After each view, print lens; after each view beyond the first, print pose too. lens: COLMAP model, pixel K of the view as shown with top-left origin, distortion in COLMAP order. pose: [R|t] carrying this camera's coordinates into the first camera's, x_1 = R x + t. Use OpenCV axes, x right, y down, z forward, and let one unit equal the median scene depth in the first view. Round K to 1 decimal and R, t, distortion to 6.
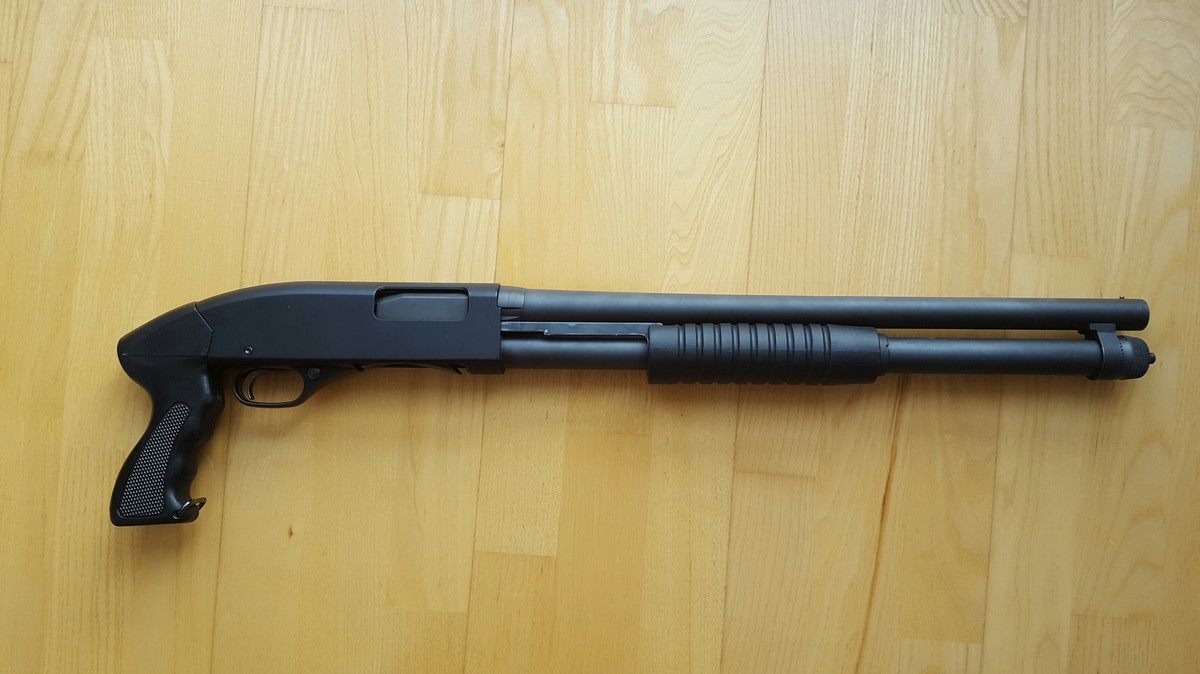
lens RADIAL K [[970.2, 0, 600.0], [0, 970.2, 337.0], [0, 0, 1]] dist [-0.002409, -0.012997]
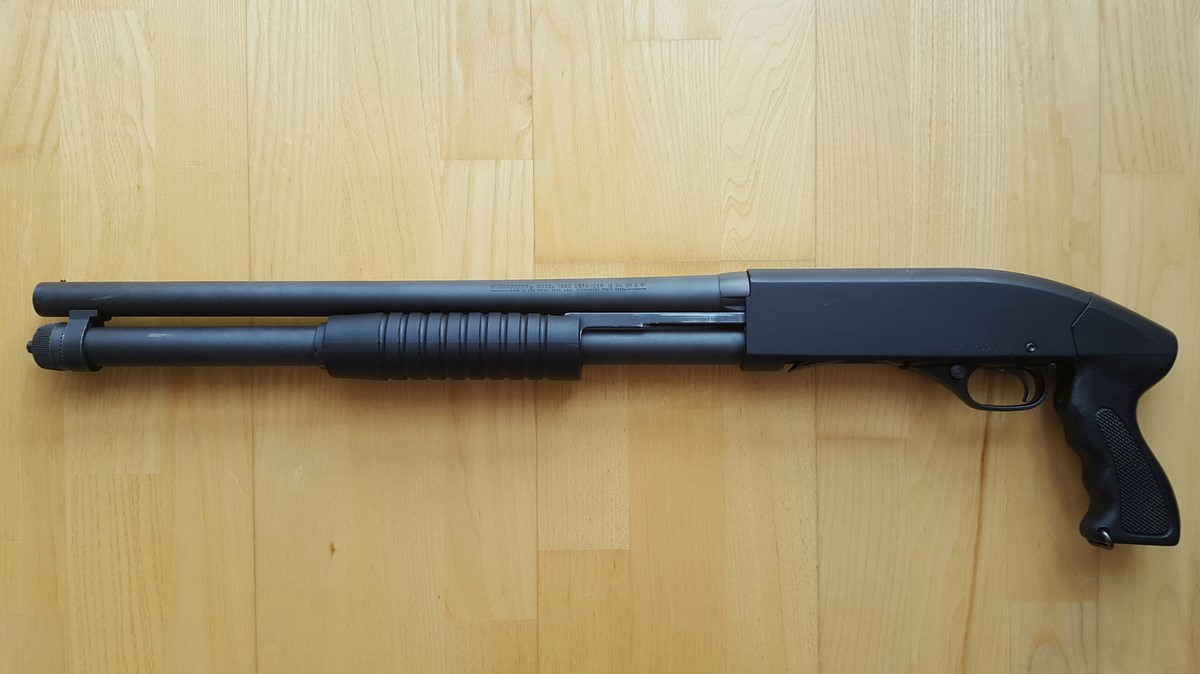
lens RADIAL K [[970.2, 0, 600.0], [0, 970.2, 337.0], [0, 0, 1]] dist [-0.002409, -0.012997]
pose [[0.994854, -0.082914, -0.058224, -0.002982], [0.084575, 0.996060, 0.026669, 0.002625], [0.055784, -0.031456, 0.997947, 0.104422]]
